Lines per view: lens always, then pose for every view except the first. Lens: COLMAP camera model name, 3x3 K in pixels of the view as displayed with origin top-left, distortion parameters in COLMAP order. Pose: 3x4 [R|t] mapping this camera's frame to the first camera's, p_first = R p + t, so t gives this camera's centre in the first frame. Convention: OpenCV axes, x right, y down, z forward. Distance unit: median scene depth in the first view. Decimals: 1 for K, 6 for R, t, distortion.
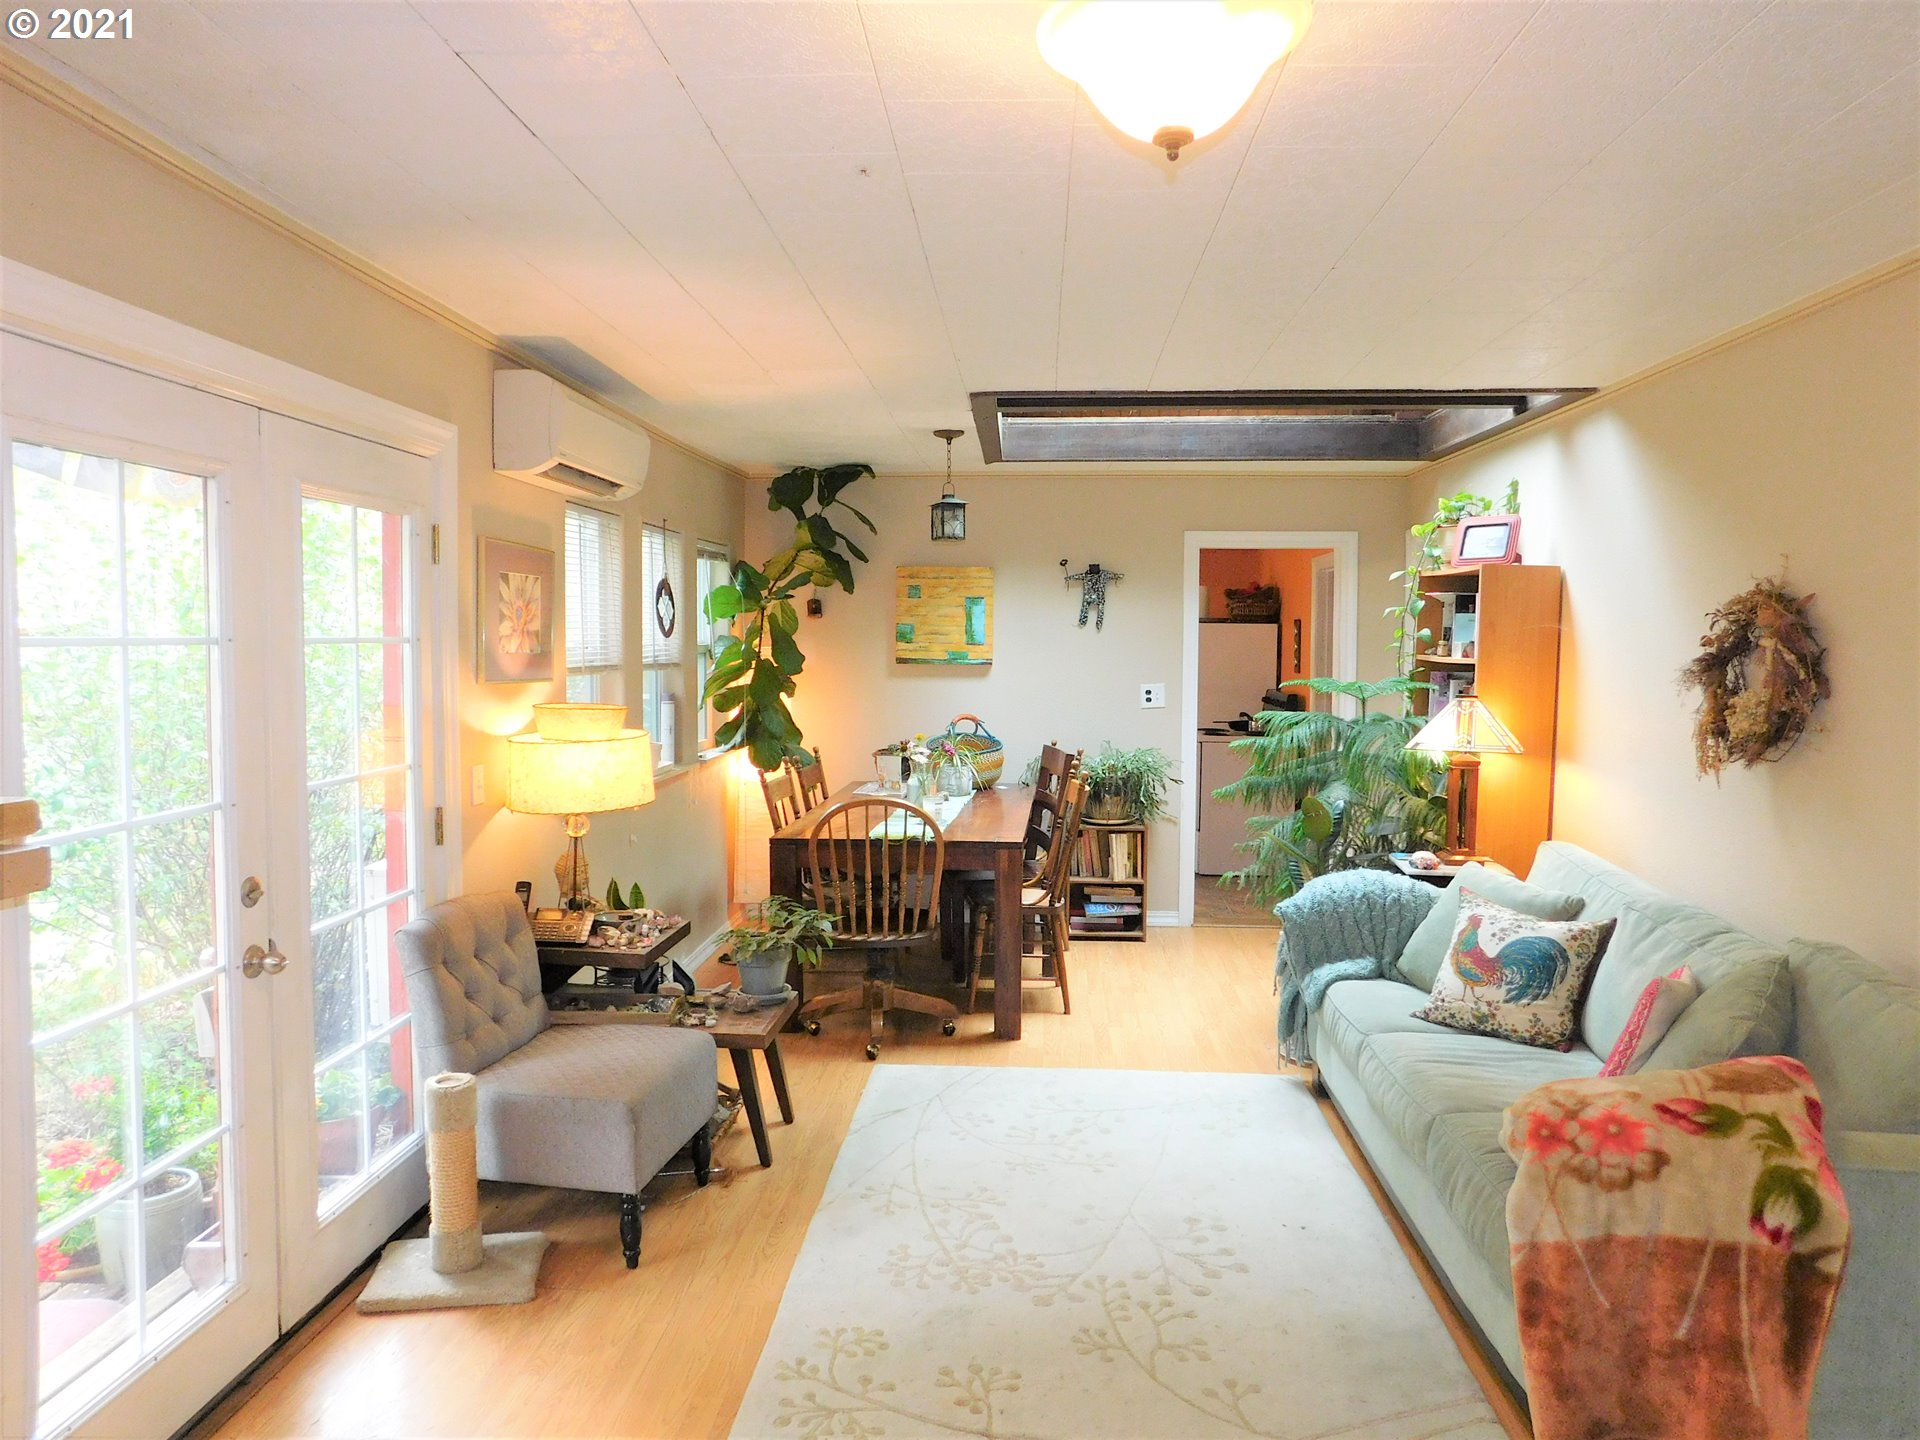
lens RADIAL K [[1272.6, 0, 959.4], [0, 1272.6, 717.2], [0, 0, 1]] dist [-0.051510, 0.030128]
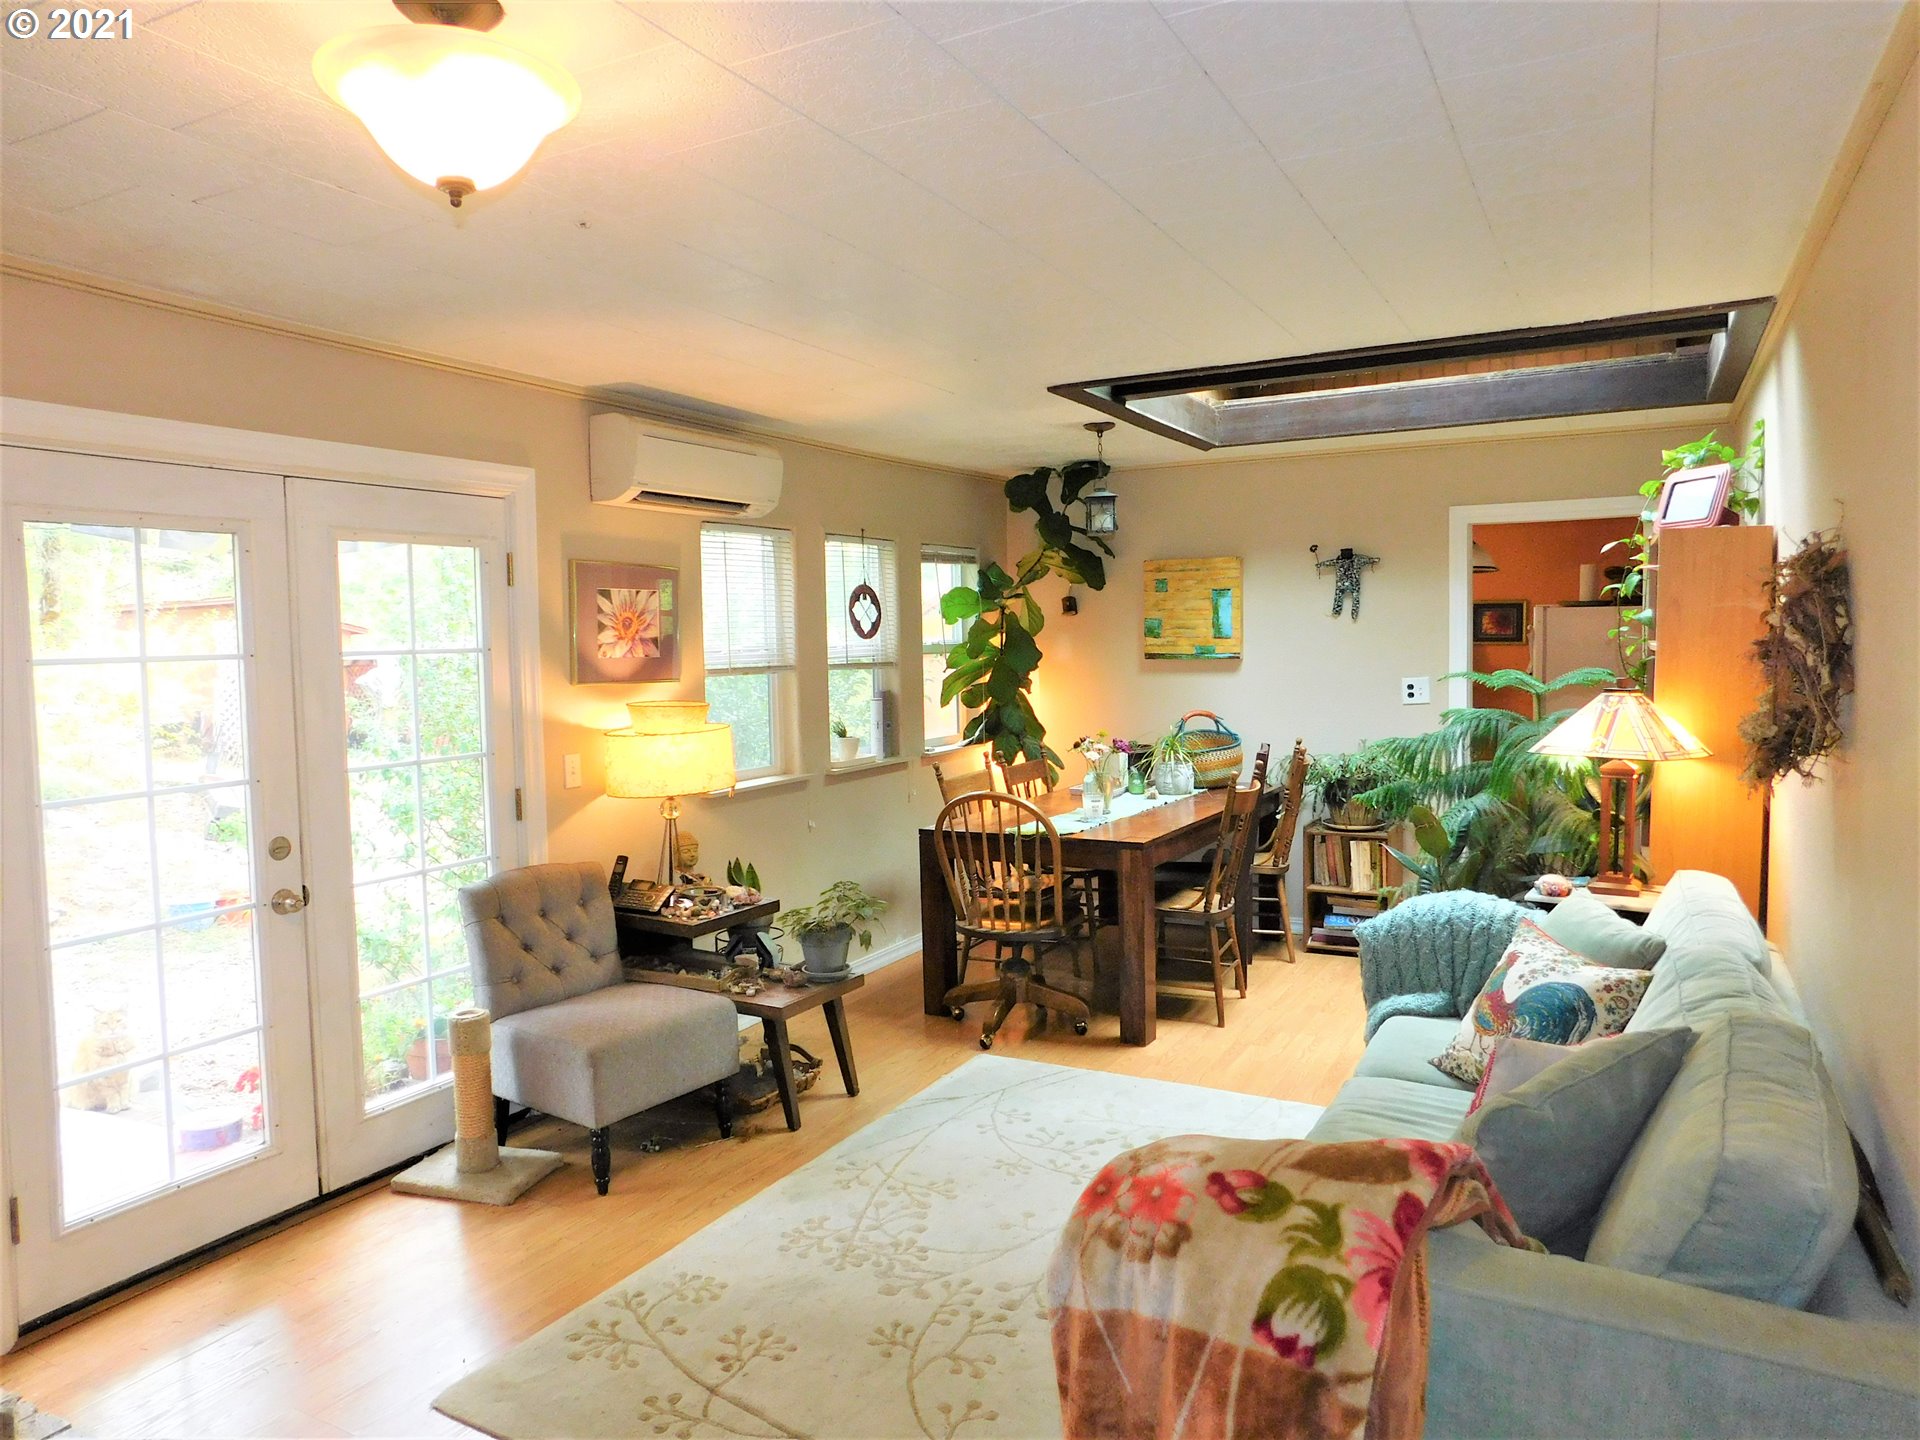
lens RADIAL K [[1272.6, 0, 959.6], [0, 1272.6, 715.9], [0, 0, 1]] dist [-0.051510, 0.030128]
pose [[0.904797, 0.003201, -0.425831, 0.434410], [-0.001810, 0.999992, 0.003672, -0.002654], [0.425839, -0.002551, 0.904795, 0.084259]]
